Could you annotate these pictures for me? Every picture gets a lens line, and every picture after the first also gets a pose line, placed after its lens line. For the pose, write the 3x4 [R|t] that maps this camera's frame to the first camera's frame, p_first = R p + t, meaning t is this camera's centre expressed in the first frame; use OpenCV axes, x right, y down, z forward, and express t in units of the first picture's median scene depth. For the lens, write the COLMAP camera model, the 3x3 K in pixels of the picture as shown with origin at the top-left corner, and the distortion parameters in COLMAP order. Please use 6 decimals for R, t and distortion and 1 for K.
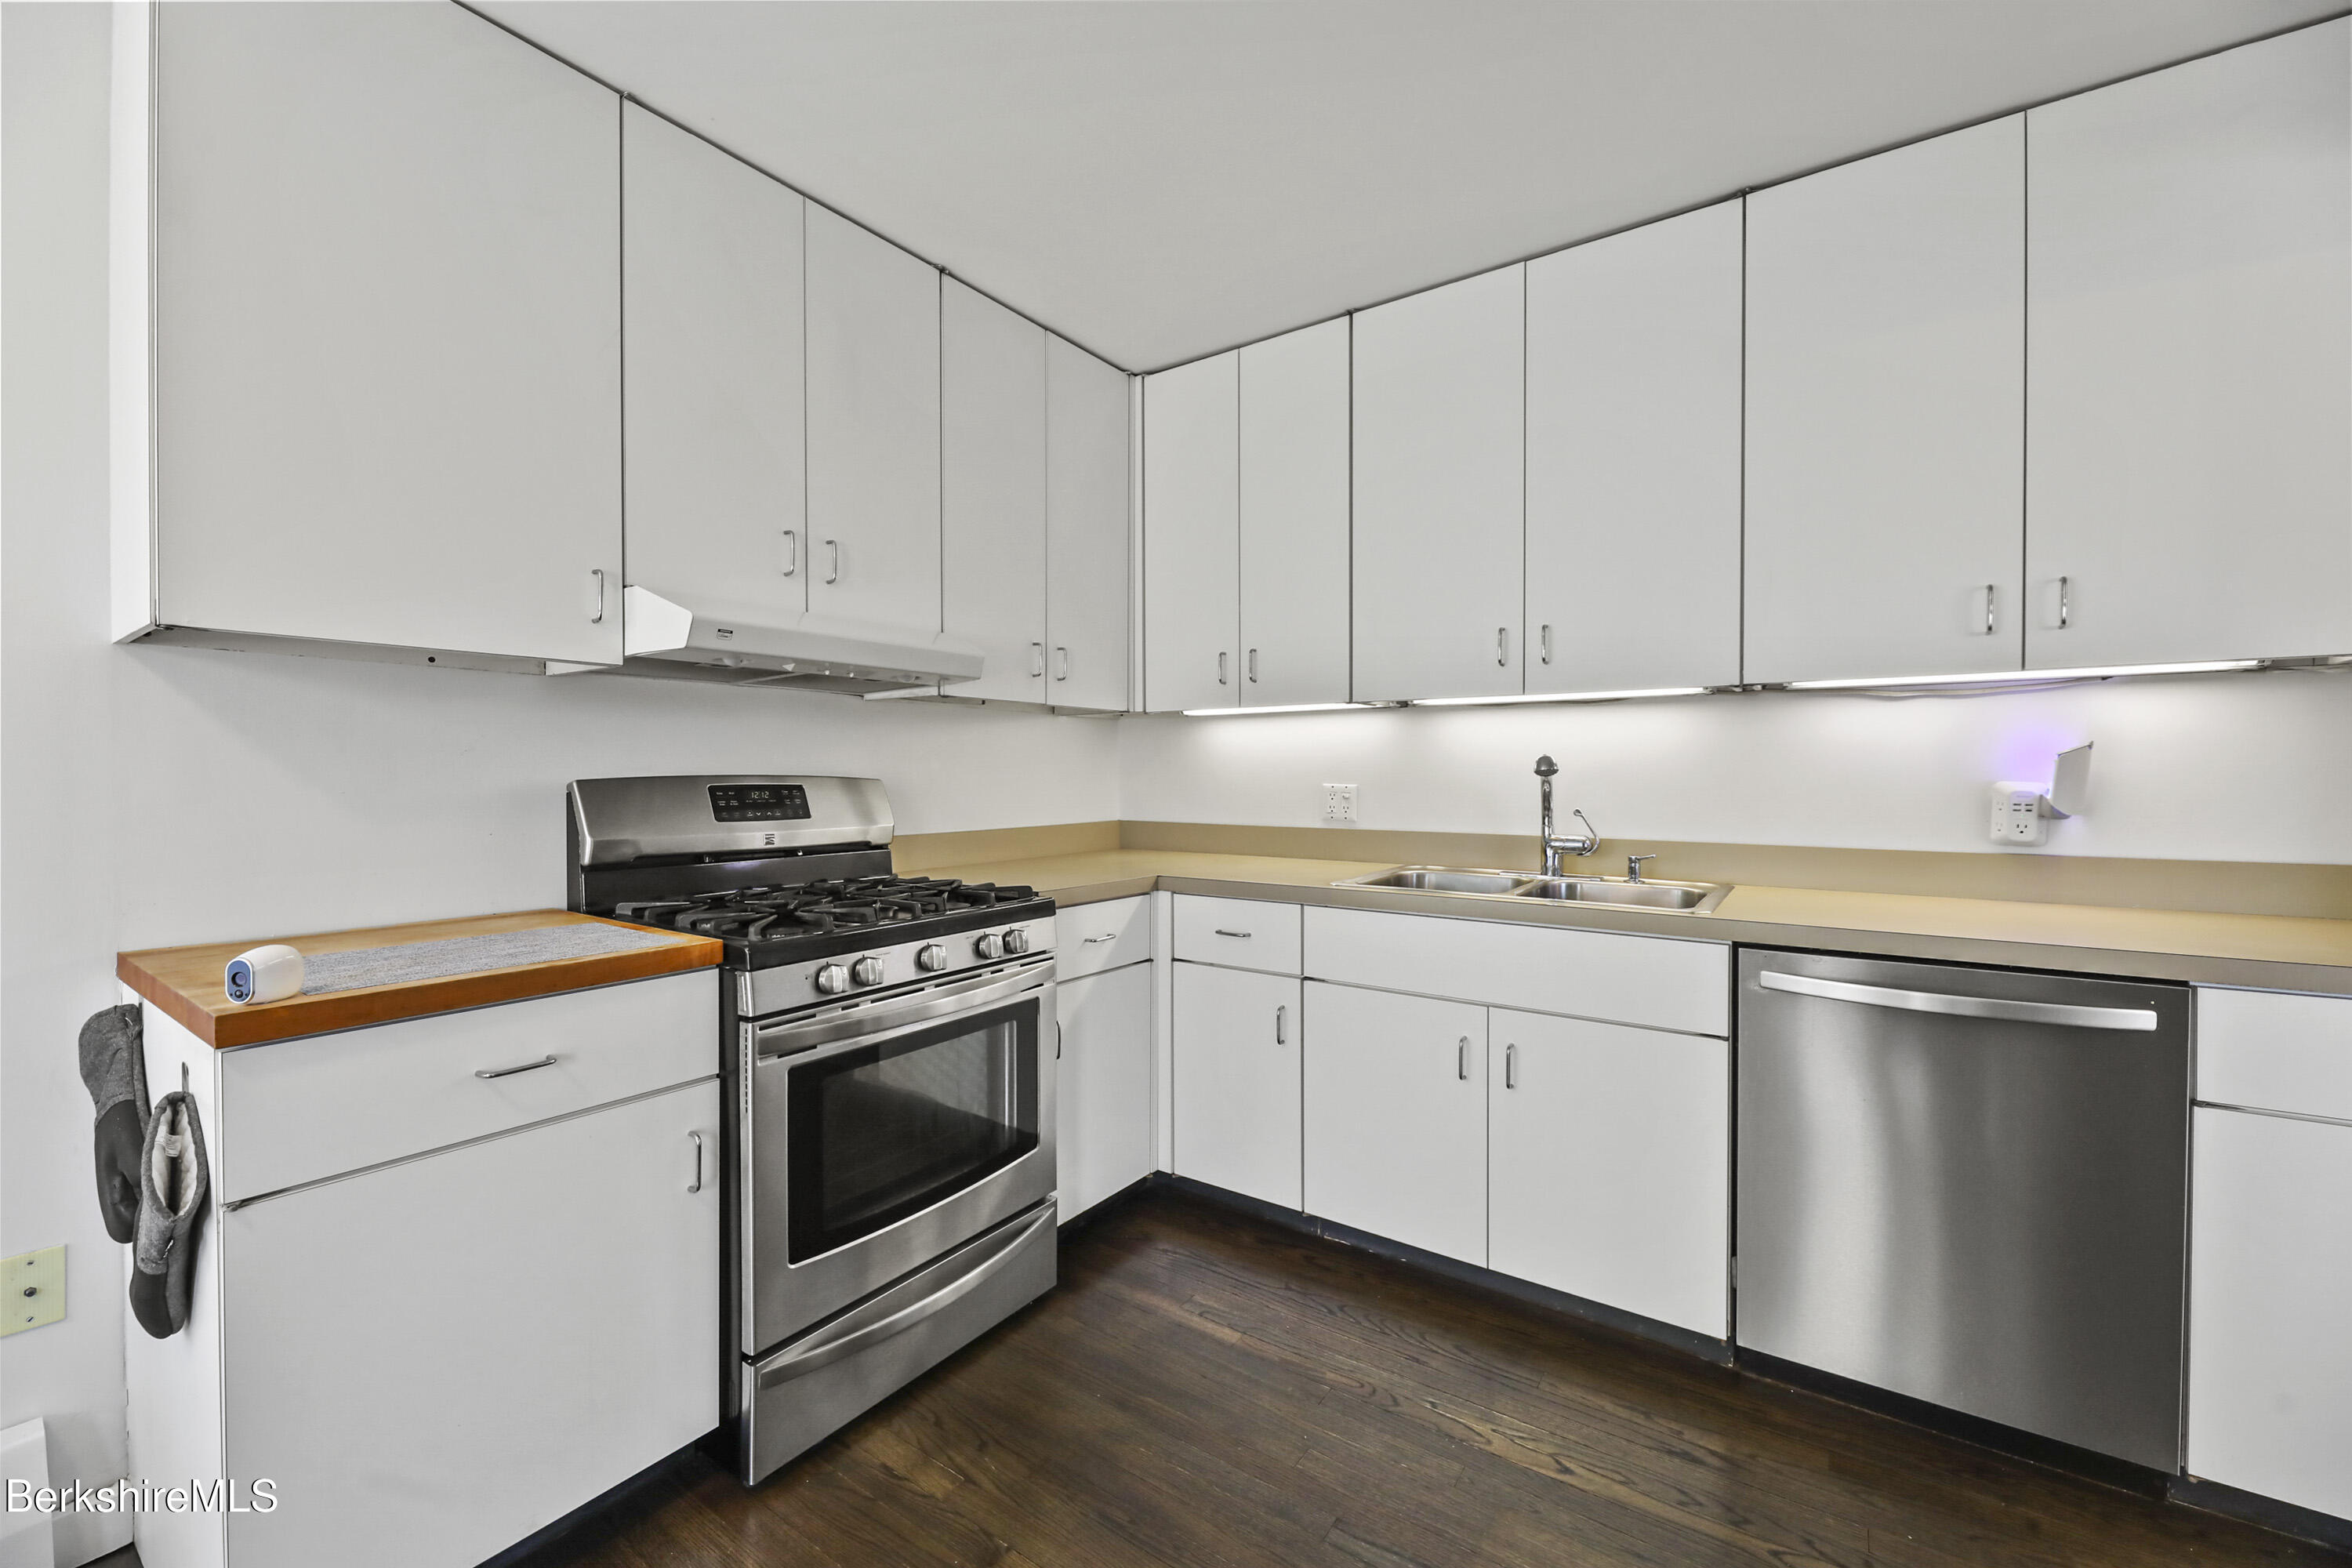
lens RADIAL K [[950.8, 0, 1162.2], [0, 950.8, 777.5], [0, 0, 1]] dist [-0.001487, -0.000315]
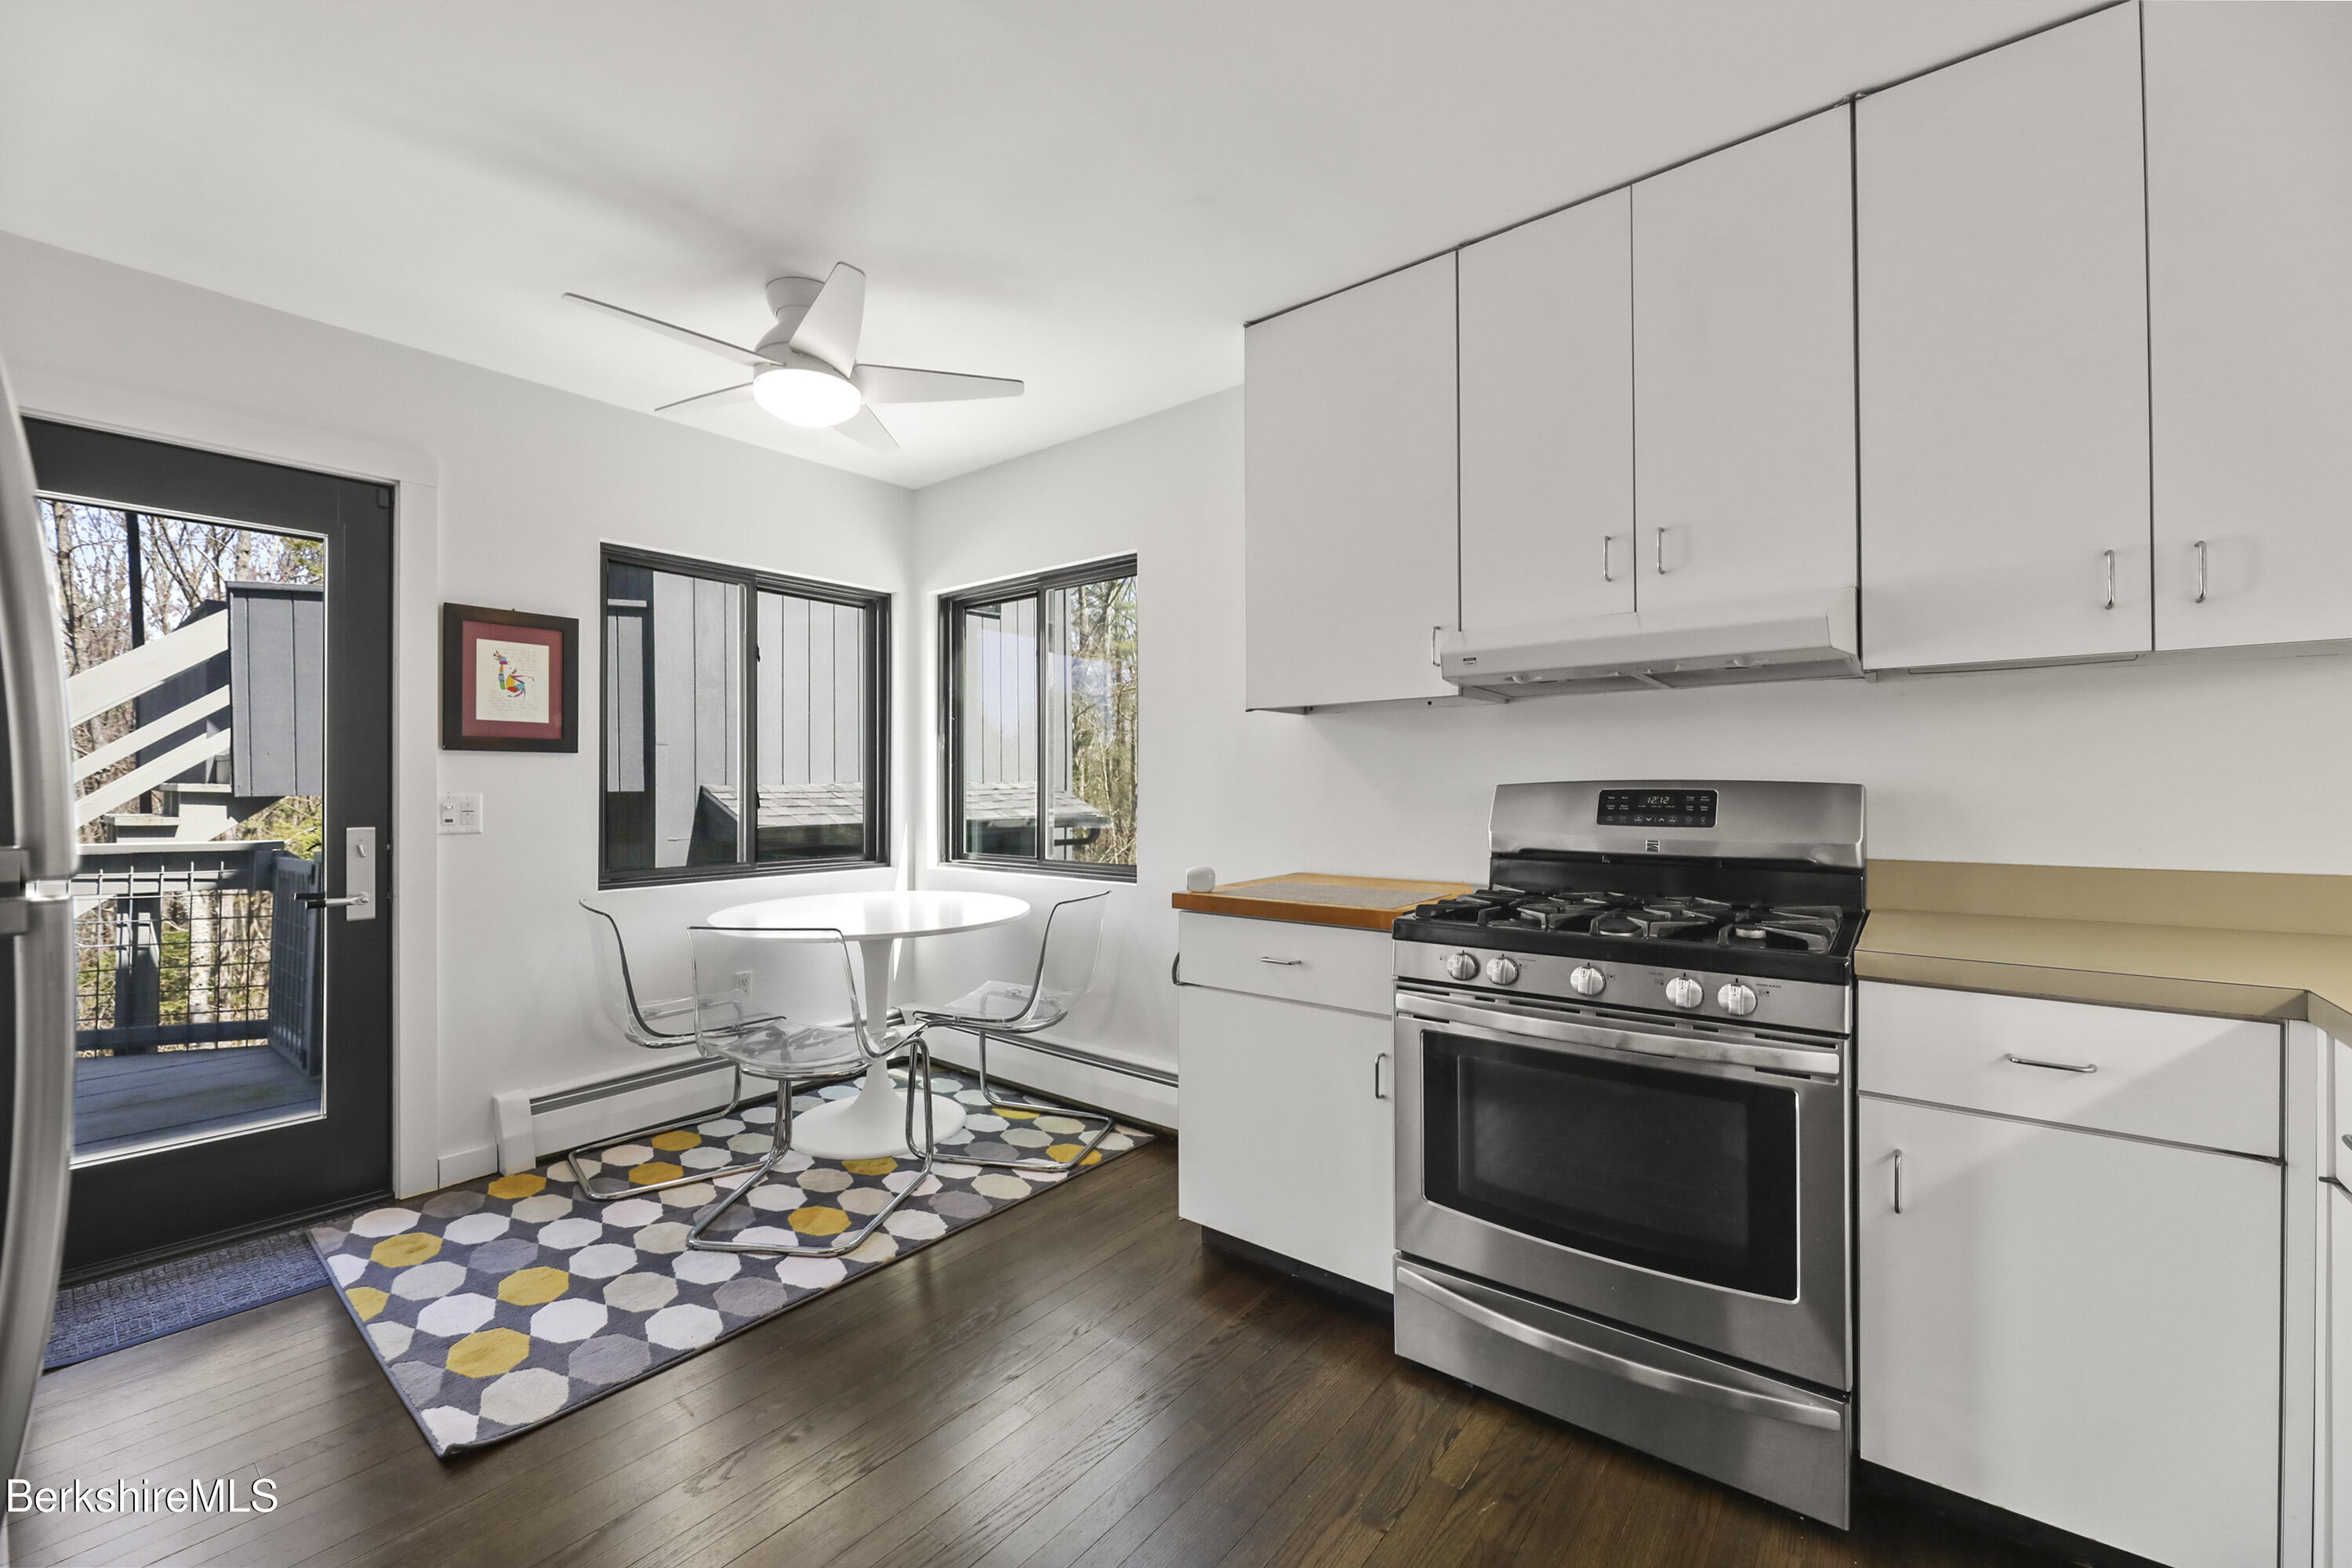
lens RADIAL K [[950.8, 0, 1162.2], [0, 950.8, 777.5], [0, 0, 1]] dist [-0.001487, -0.000315]
pose [[-0.065808, -0.006431, -0.997812, 0.602144], [-0.000598, 0.999979, -0.006406, 0.001550], [0.997832, 0.000175, -0.065811, 0.562451]]
